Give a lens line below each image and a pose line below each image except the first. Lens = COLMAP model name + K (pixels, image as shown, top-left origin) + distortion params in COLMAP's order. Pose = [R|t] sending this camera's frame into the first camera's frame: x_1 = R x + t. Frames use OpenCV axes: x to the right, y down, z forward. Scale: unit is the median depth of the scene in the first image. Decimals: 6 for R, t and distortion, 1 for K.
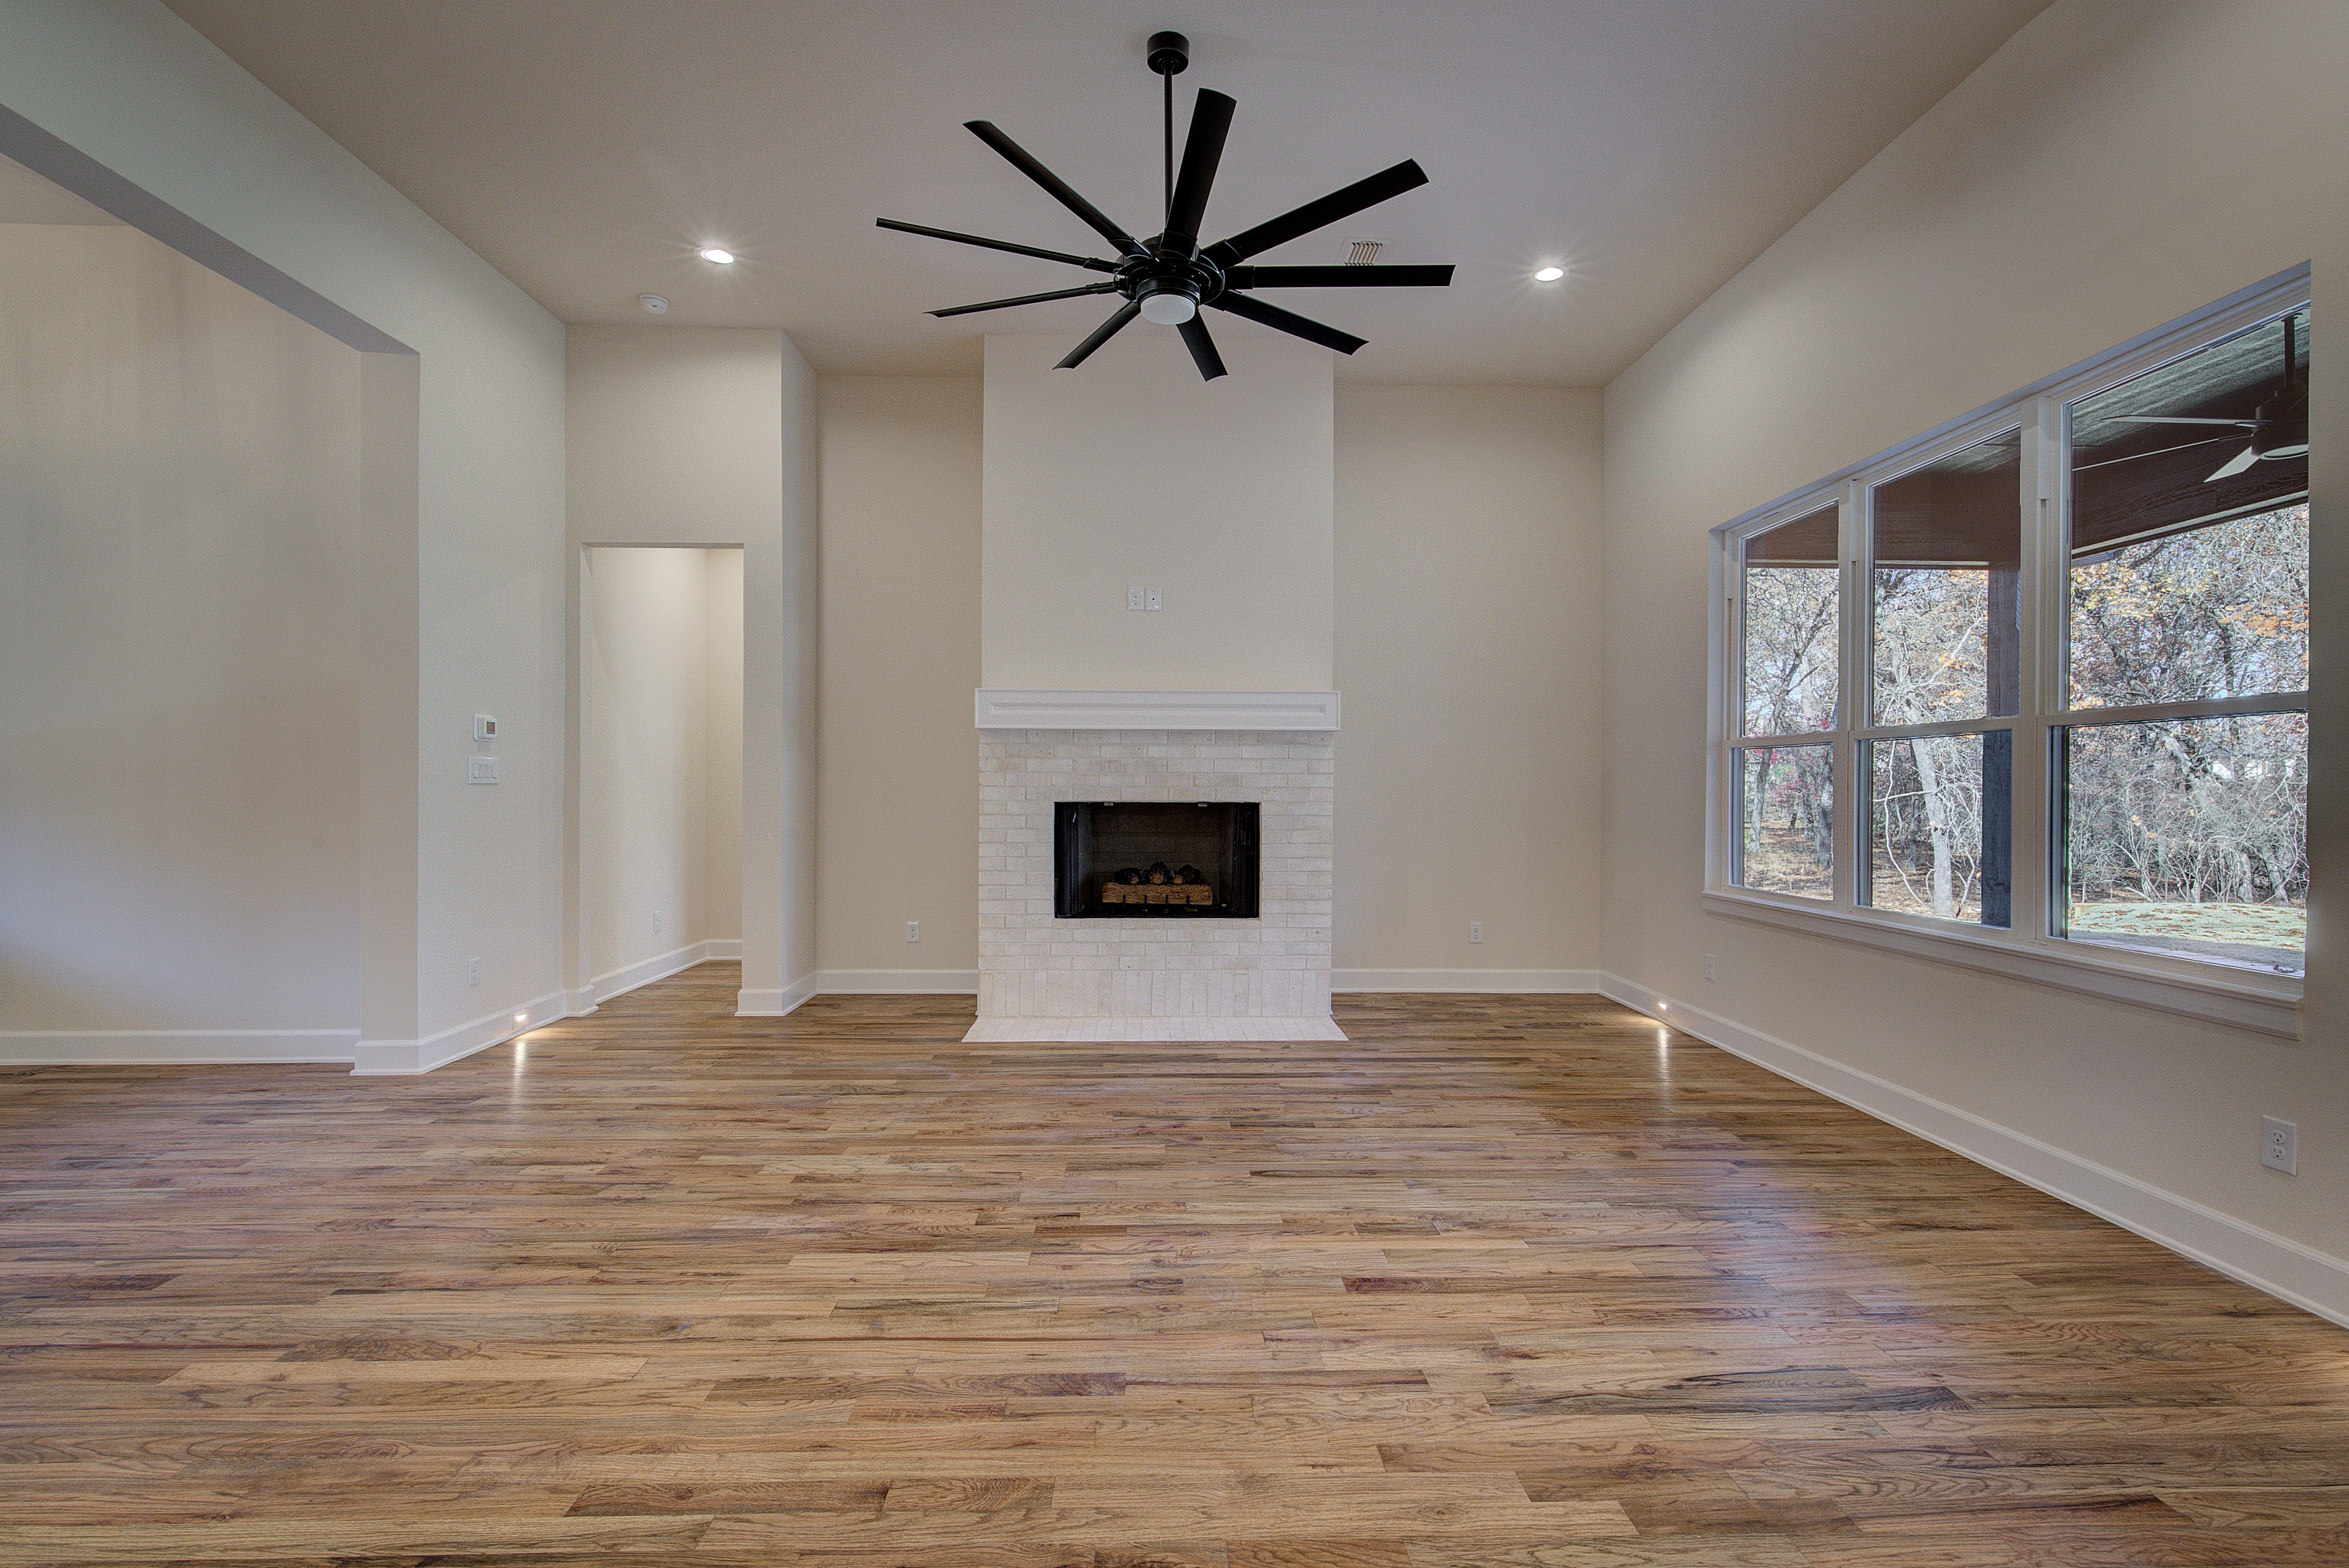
lens RADIAL K [[1073.9, 0, 1180.4], [0, 1073.9, 796.2], [0, 0, 1]] dist [-0.002135, 0.001179]
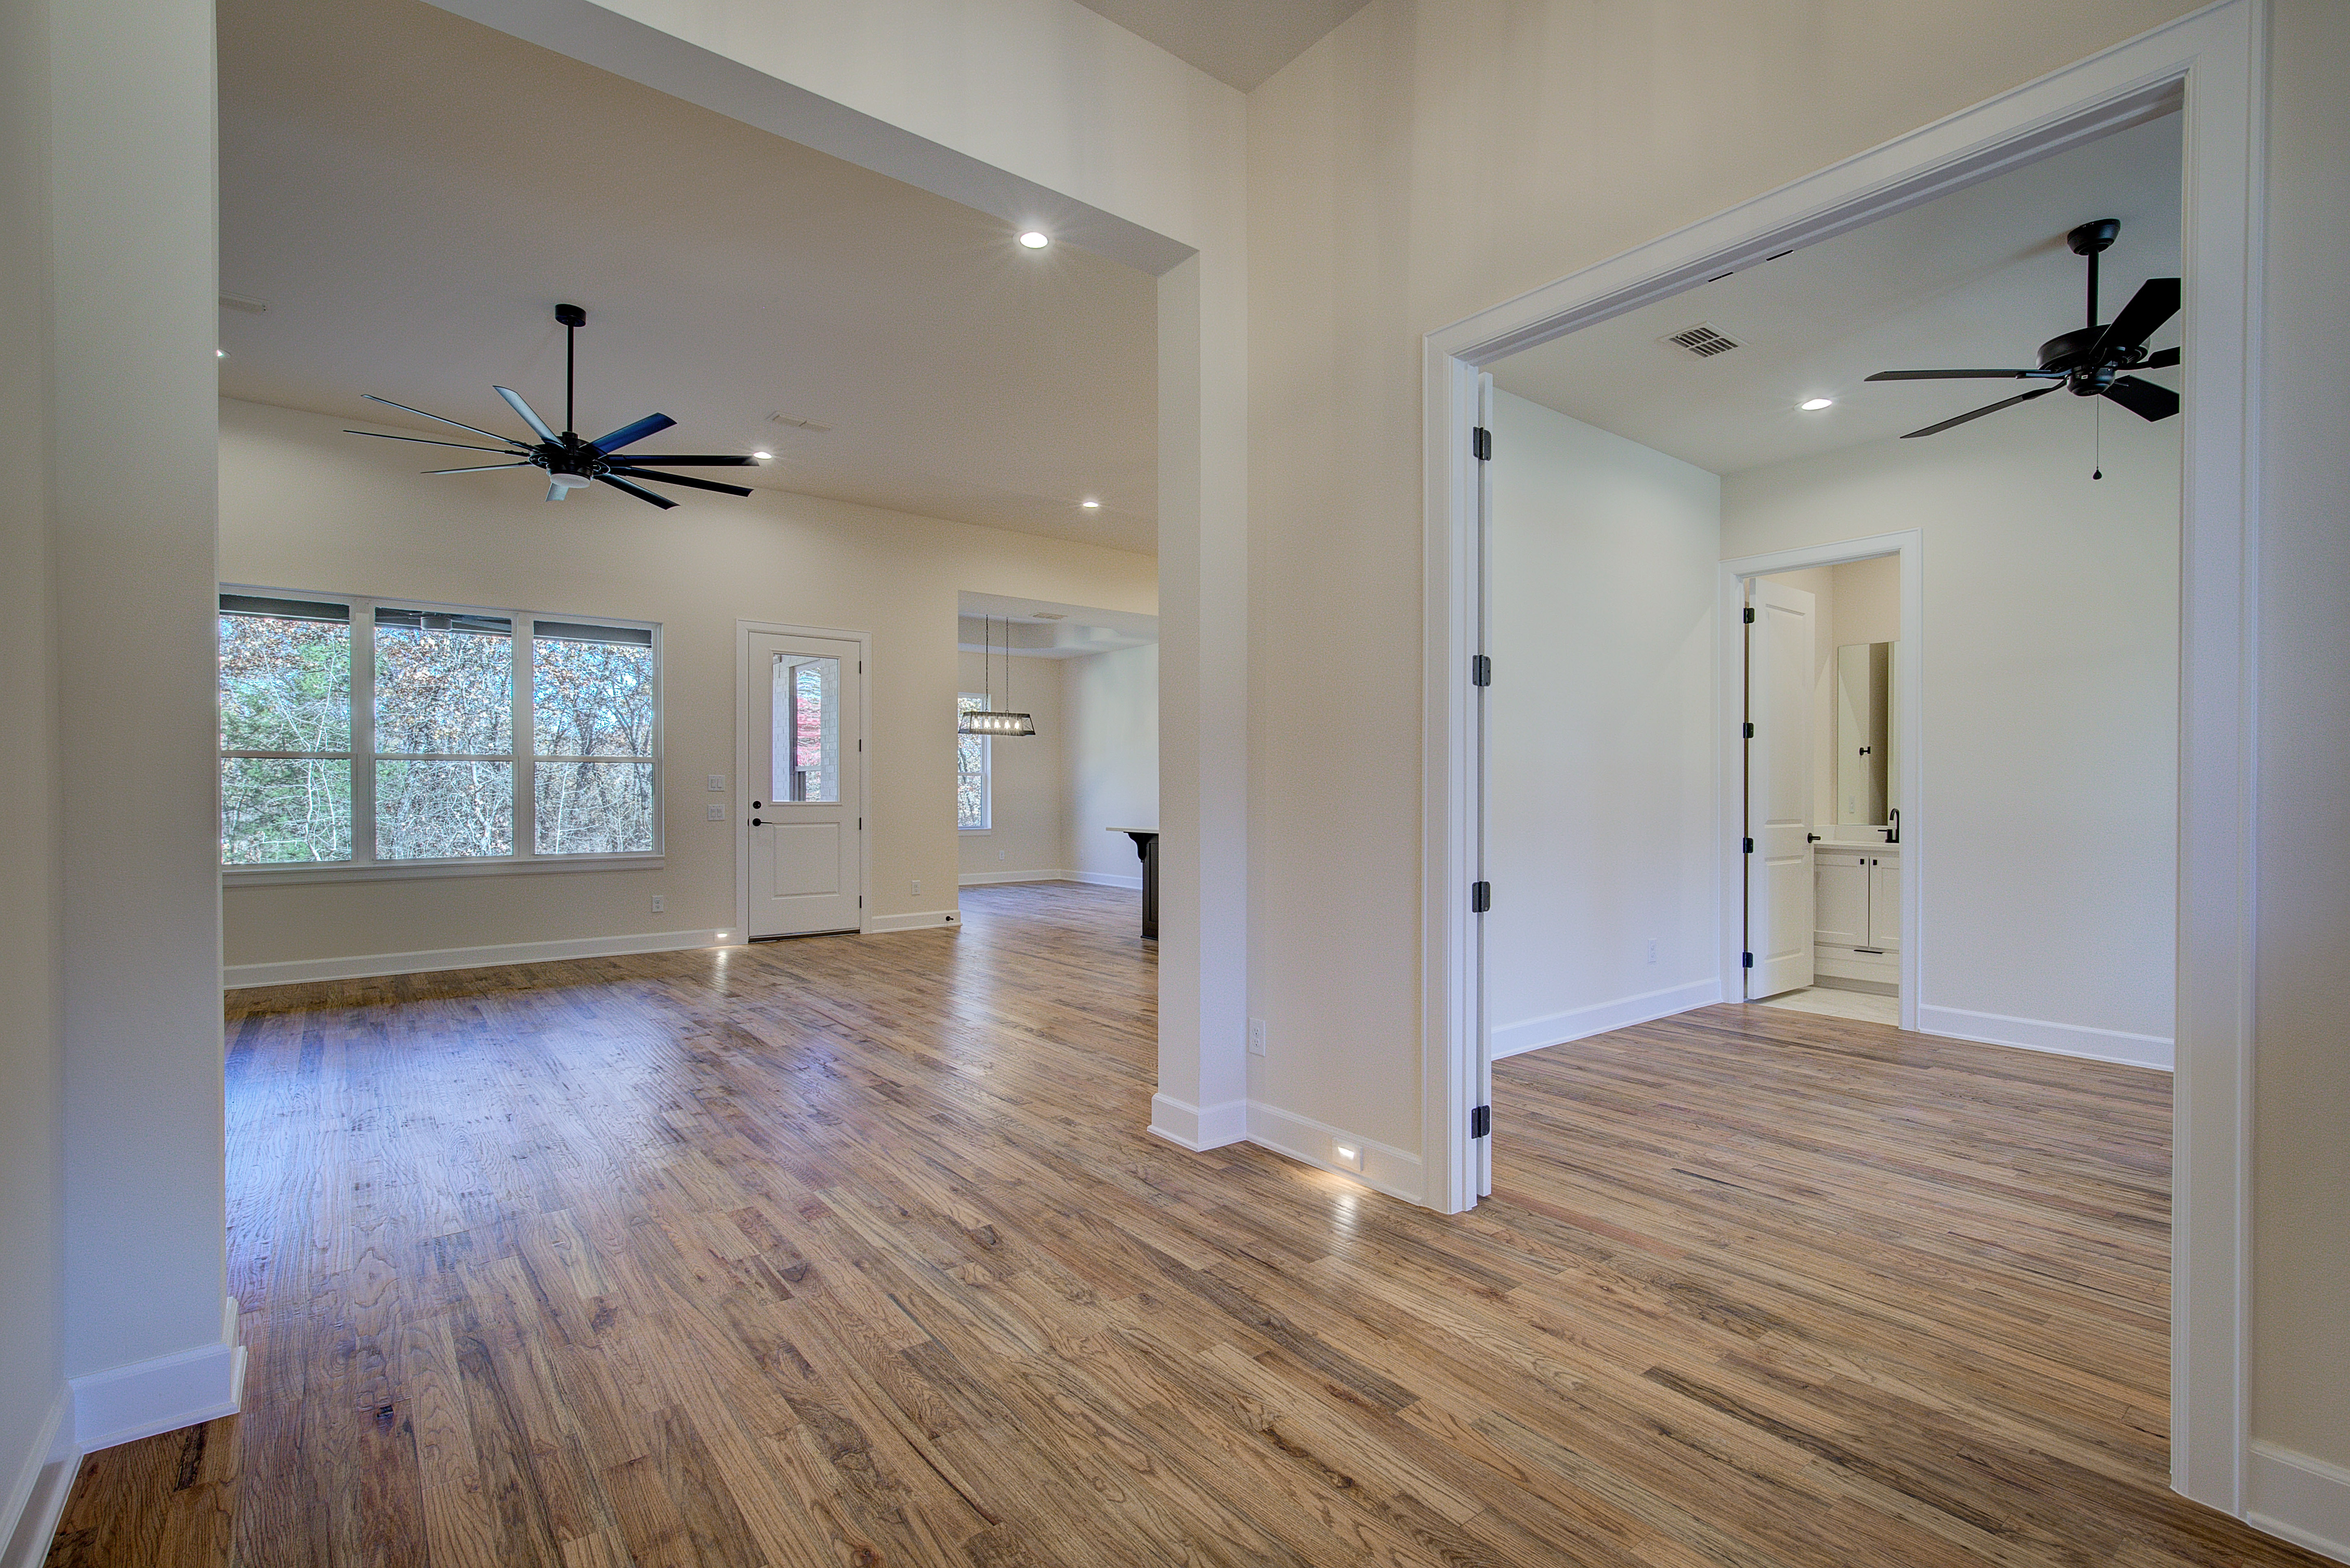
lens RADIAL K [[1068.5, 0, 1181.6], [0, 1068.5, 795.3], [0, 0, 1]] dist [-0.000192, 0.001150]
pose [[-0.592221, -0.007012, 0.805745, -2.052399], [0.003421, 0.999931, 0.011217, -0.018537], [-0.805769, 0.009400, -0.592156, 1.390218]]
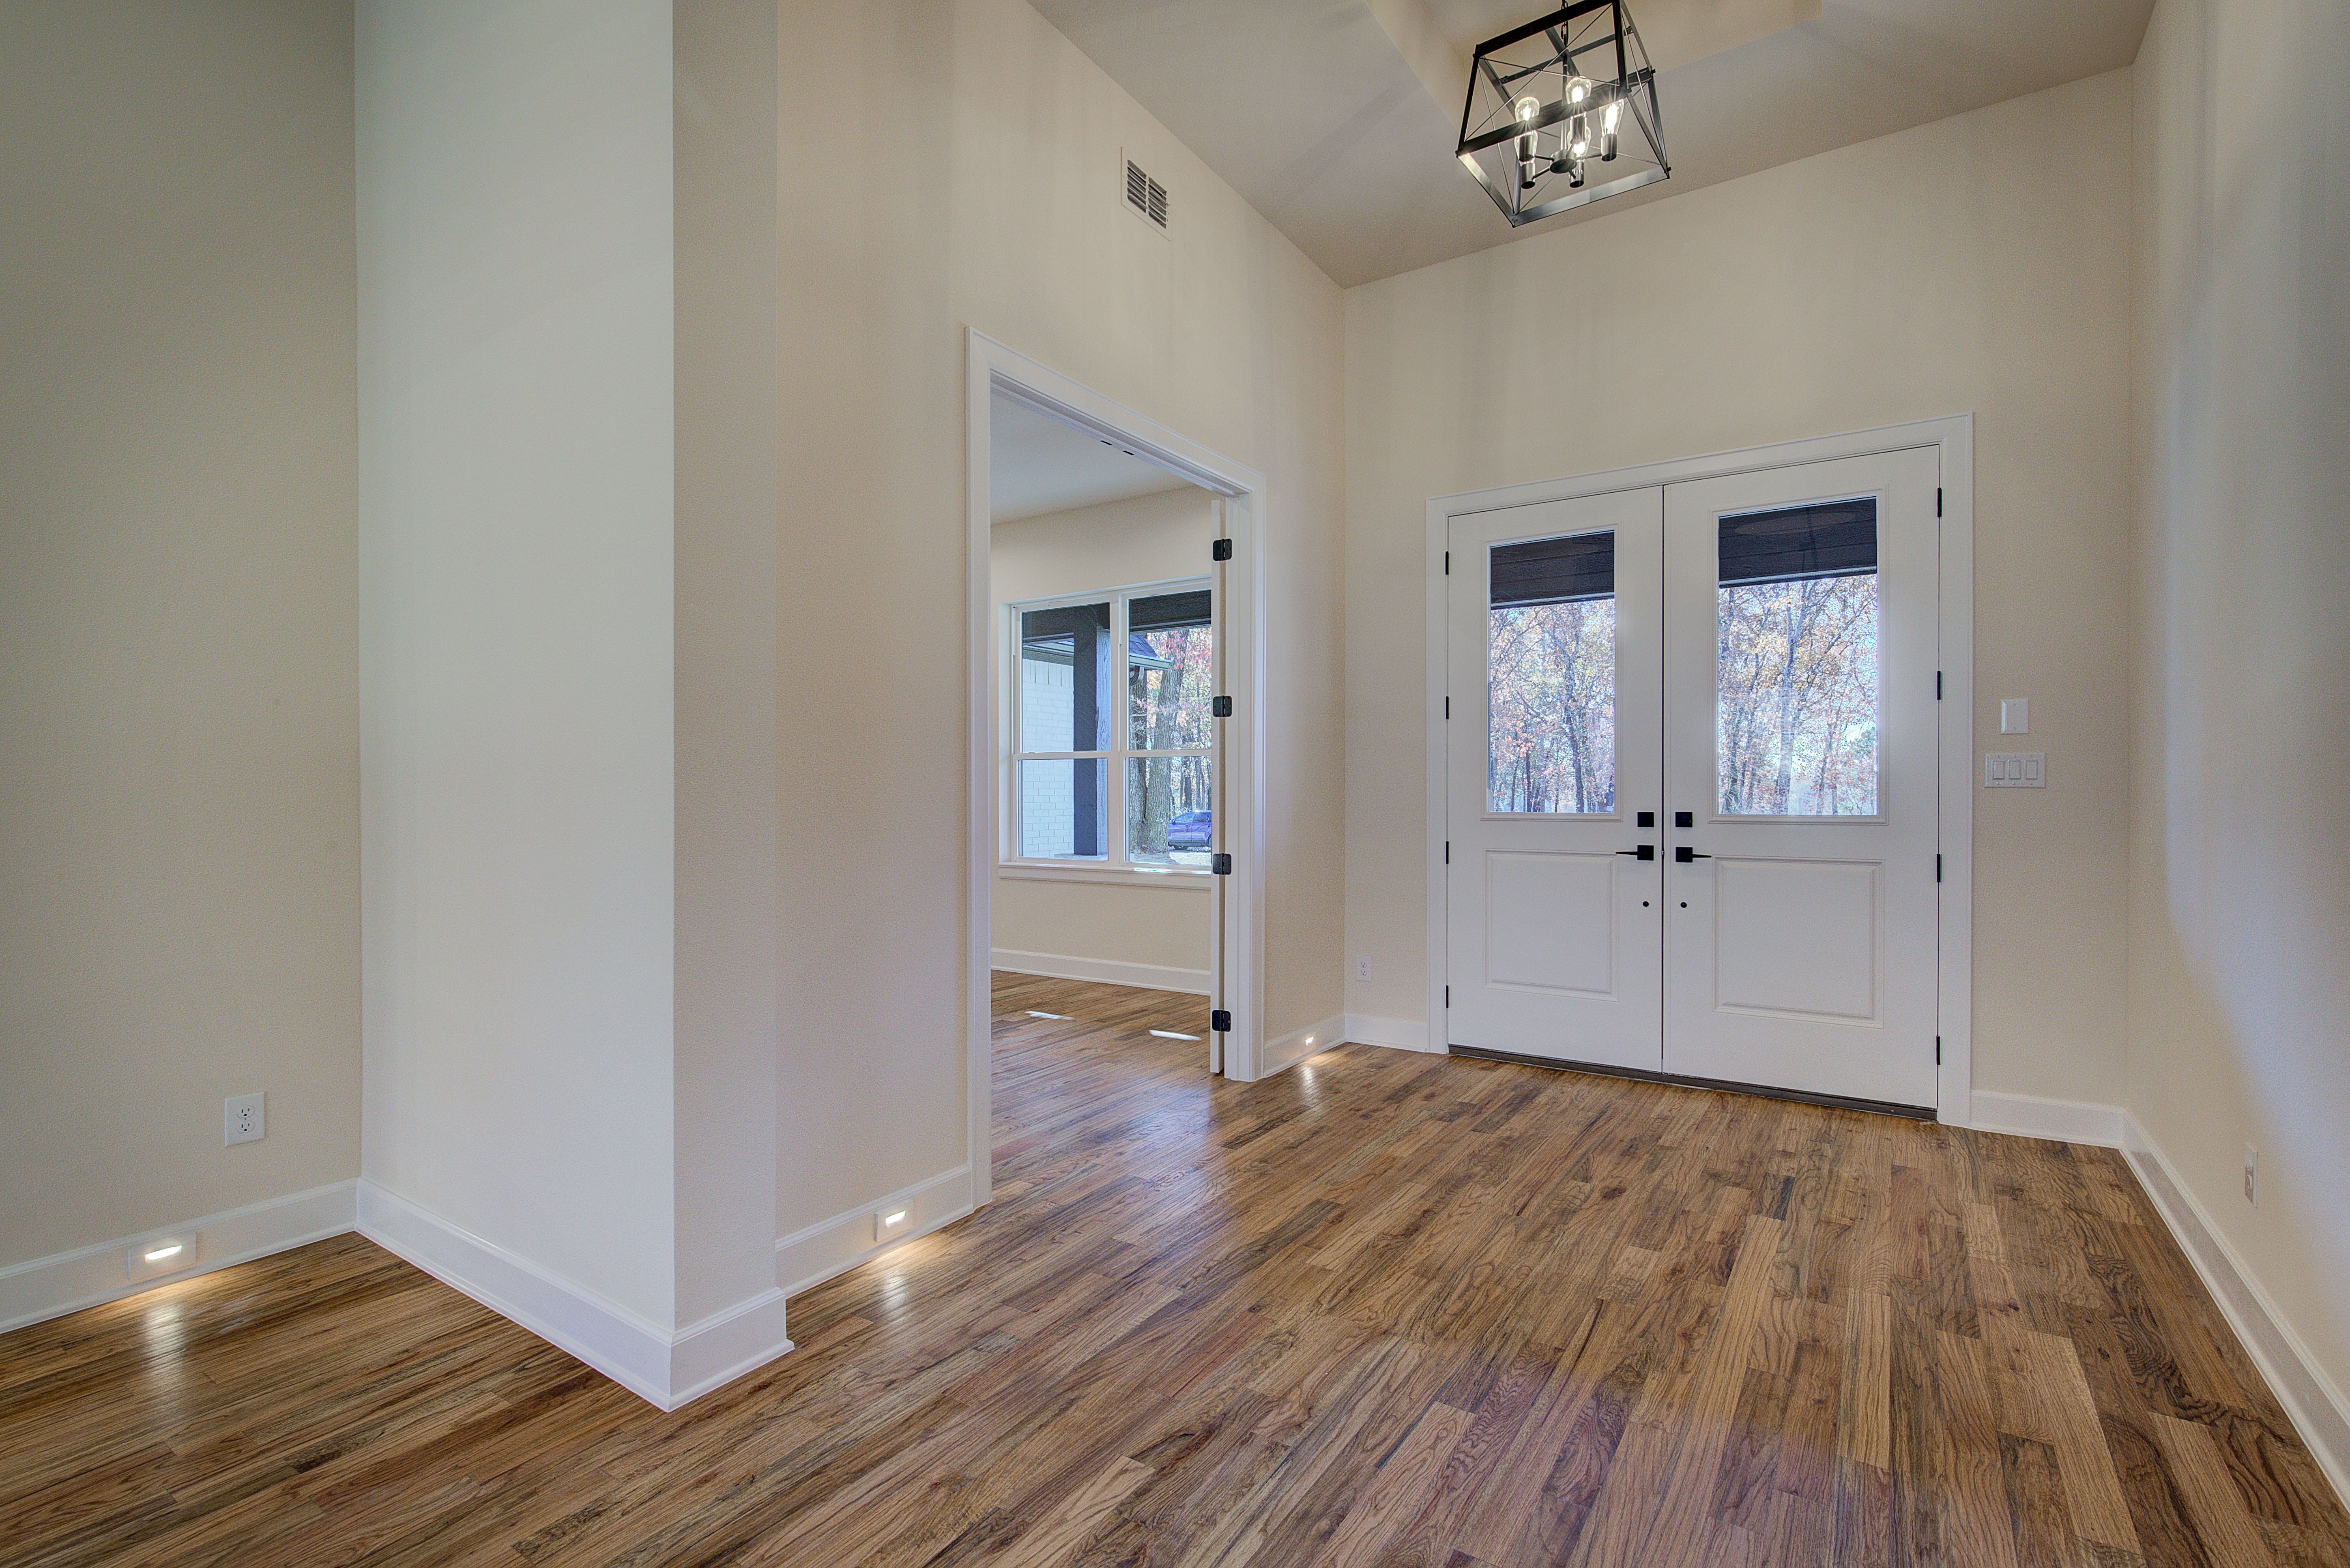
lens RADIAL K [[1068.5, 0, 1181.6], [0, 1068.5, 795.3], [0, 0, 1]] dist [-0.000192, 0.001150]
pose [[-0.582420, 0.001285, -0.812887, -0.649873], [-0.006590, 0.999958, 0.006302, -0.013839], [0.812861, 0.009027, -0.582387, 1.347768]]
